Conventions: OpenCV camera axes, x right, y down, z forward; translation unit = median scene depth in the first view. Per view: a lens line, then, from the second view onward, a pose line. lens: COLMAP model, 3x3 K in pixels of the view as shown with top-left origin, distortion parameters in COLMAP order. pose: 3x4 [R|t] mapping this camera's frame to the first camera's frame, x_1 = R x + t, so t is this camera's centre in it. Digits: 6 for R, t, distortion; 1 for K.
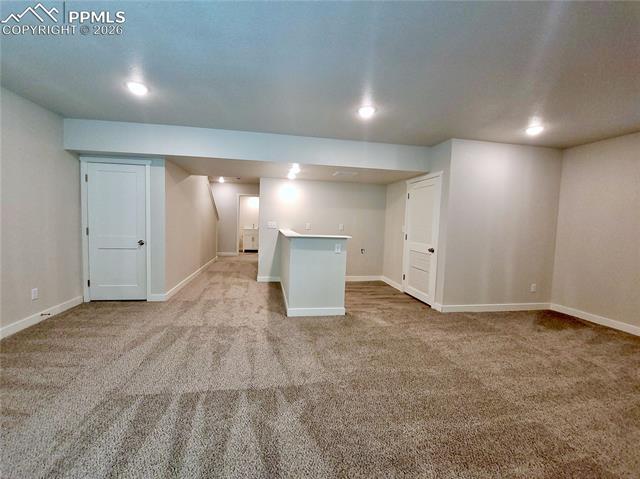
lens RADIAL K [[253.2, 0, 306.4], [0, 253.2, 235.2], [0, 0, 1]] dist [0.000885, -0.009353]
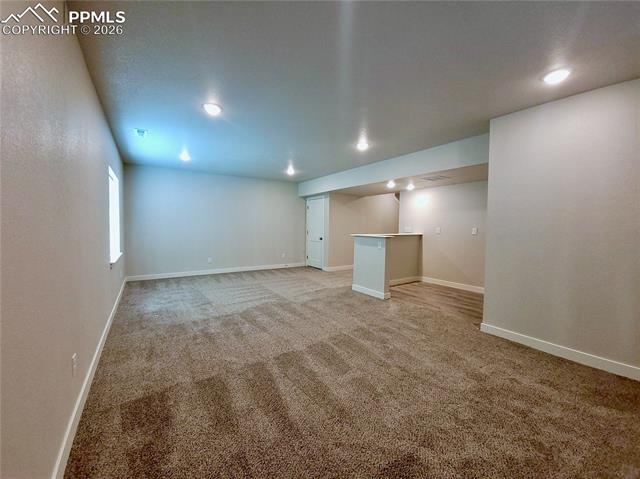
lens RADIAL K [[253.2, 0, 306.4], [0, 253.2, 235.2], [0, 0, 1]] dist [0.000885, -0.009353]
pose [[0.401108, 0.009317, -0.915983, 1.080345], [-0.051578, 0.998592, -0.012429, 0.034272], [0.914578, 0.052230, 0.401024, 0.134878]]
